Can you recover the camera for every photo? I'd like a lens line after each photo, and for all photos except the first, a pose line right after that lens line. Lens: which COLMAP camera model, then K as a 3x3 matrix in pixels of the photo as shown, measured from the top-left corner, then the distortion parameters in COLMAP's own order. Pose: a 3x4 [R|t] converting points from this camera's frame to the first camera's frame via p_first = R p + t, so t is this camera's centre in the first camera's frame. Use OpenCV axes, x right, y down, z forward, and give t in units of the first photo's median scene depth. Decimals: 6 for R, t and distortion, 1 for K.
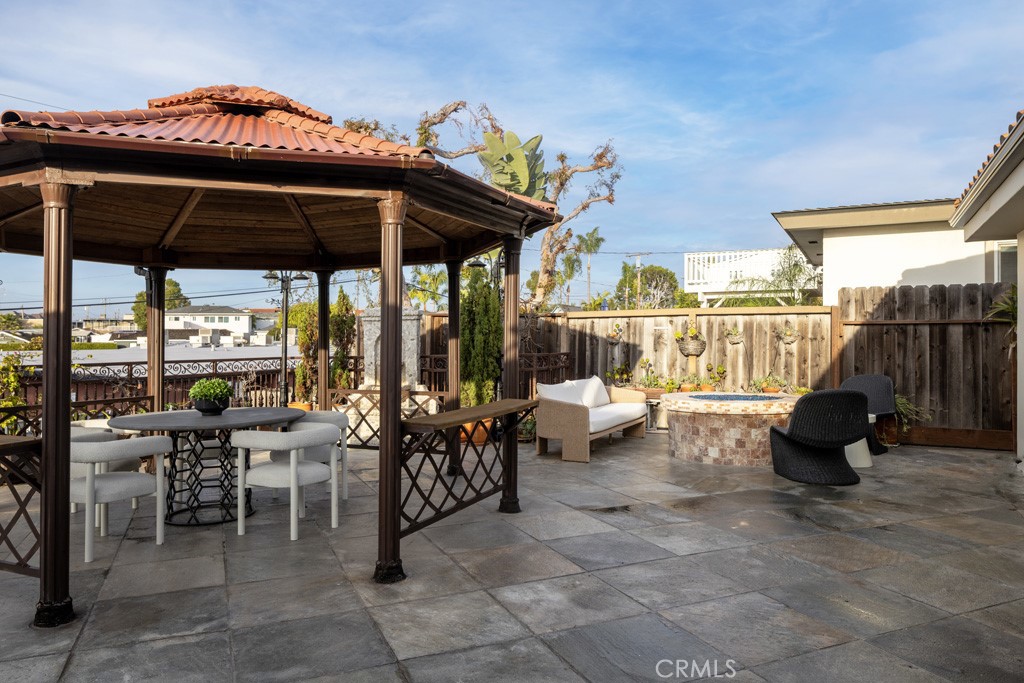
lens RADIAL K [[699.7, 0, 512.4], [0, 699.7, 316.5], [0, 0, 1]] dist [-0.001609, -0.000335]
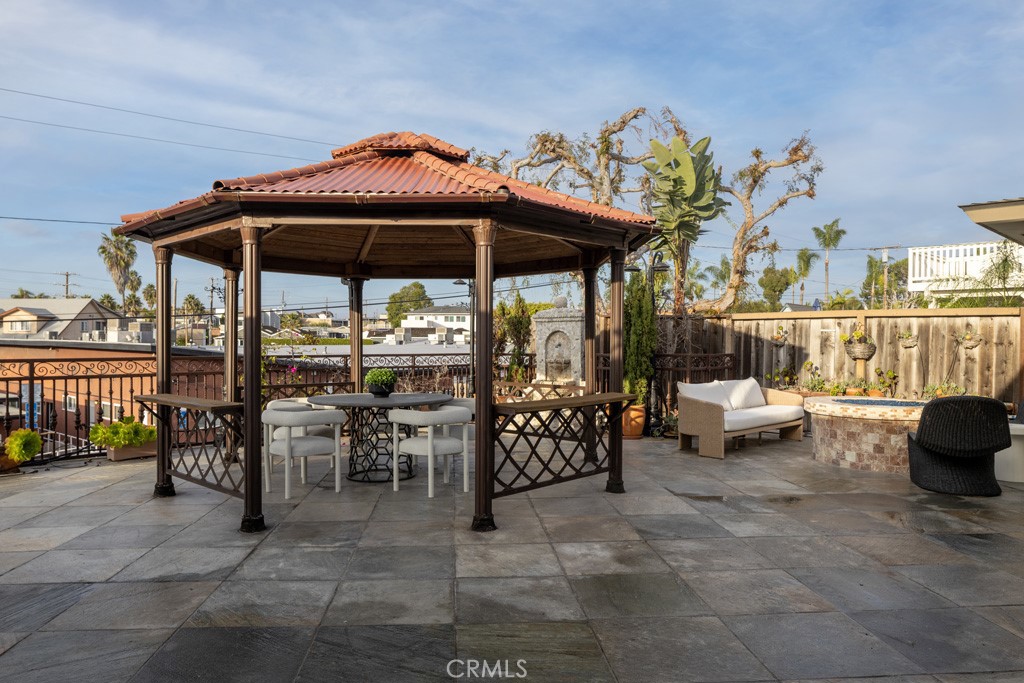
lens RADIAL K [[708.9, 0, 512.0], [0, 708.9, 341.5], [0, 0, 1]] dist [-0.001722, -0.000007]
pose [[0.946401, 0.012882, -0.322738, 0.160638], [-0.001314, 0.999350, 0.036037, -0.004226], [0.322992, -0.033682, 0.945802, -0.101718]]
